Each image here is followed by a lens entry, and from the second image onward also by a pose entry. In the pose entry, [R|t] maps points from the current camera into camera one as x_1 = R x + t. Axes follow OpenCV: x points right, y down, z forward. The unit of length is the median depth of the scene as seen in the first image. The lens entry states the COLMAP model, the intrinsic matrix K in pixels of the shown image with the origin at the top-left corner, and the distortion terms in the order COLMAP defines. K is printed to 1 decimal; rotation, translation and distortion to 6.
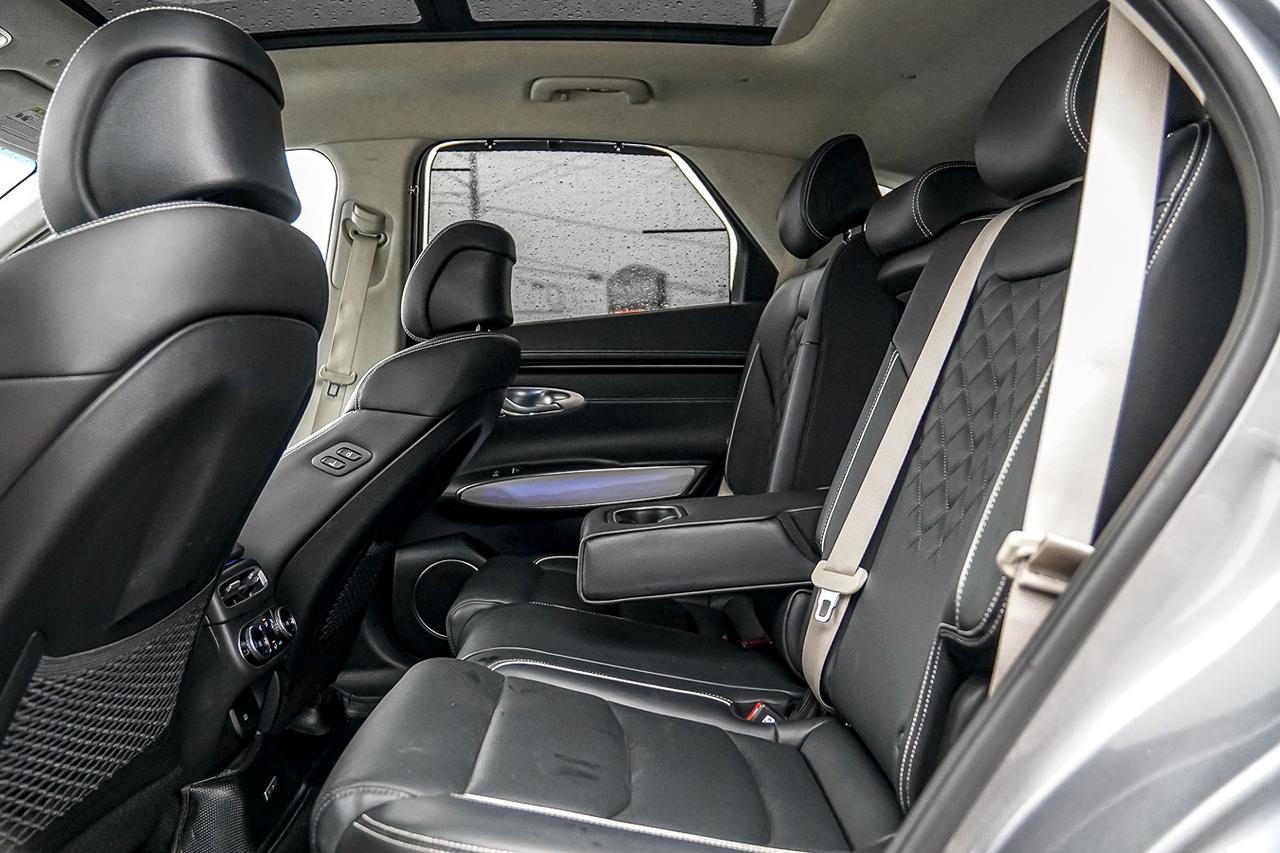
lens RADIAL K [[1032.9, 0, 640.0], [0, 1032.9, 426.5], [0, 0, 1]] dist [-0.179746, 0.252358]
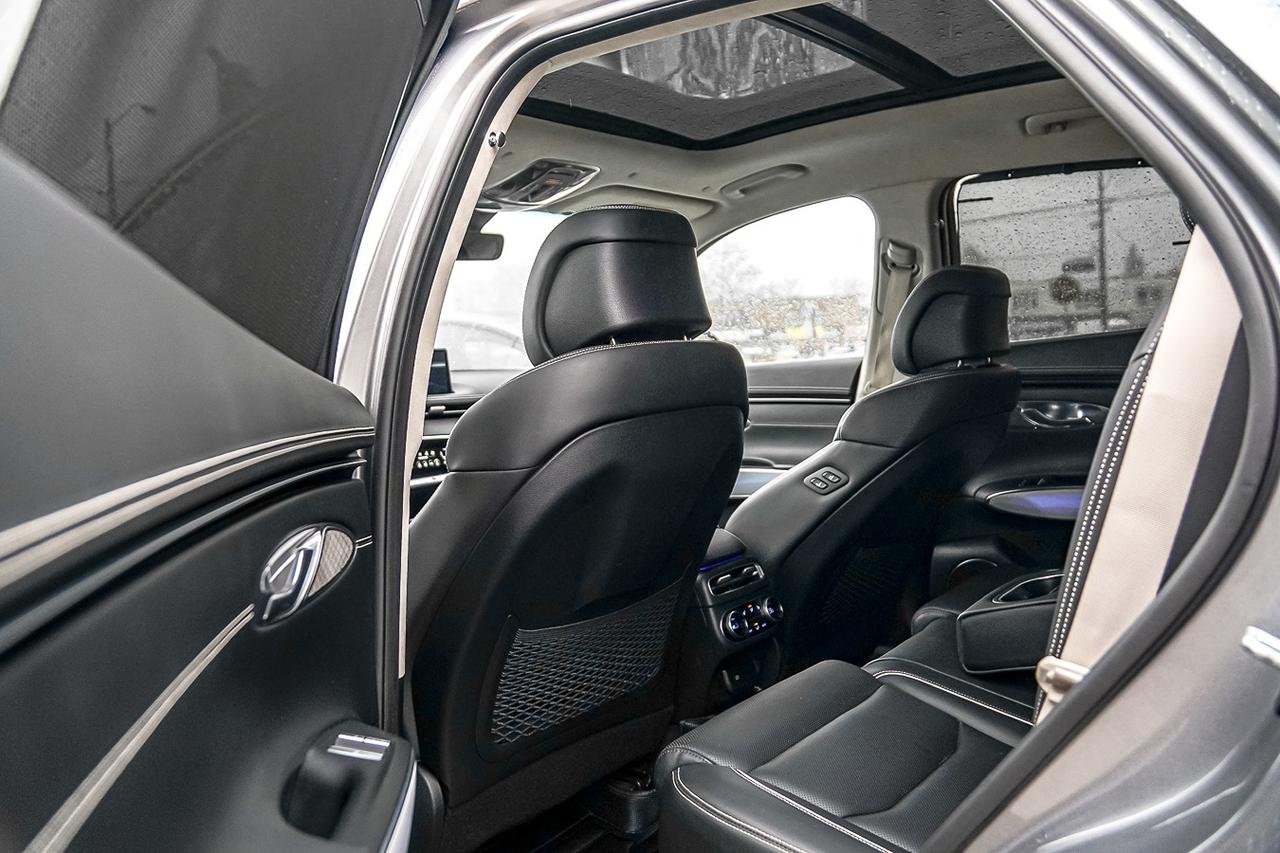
lens RADIAL K [[1018.7, 0, 640.0], [0, 1018.7, 426.5], [0, 0, 1]] dist [-0.005957, -0.000388]
pose [[0.778308, 0.021348, -0.627520, 0.272792], [0.007178, 0.999054, 0.042891, -0.078793], [0.627842, -0.037887, 0.777418, -0.080410]]
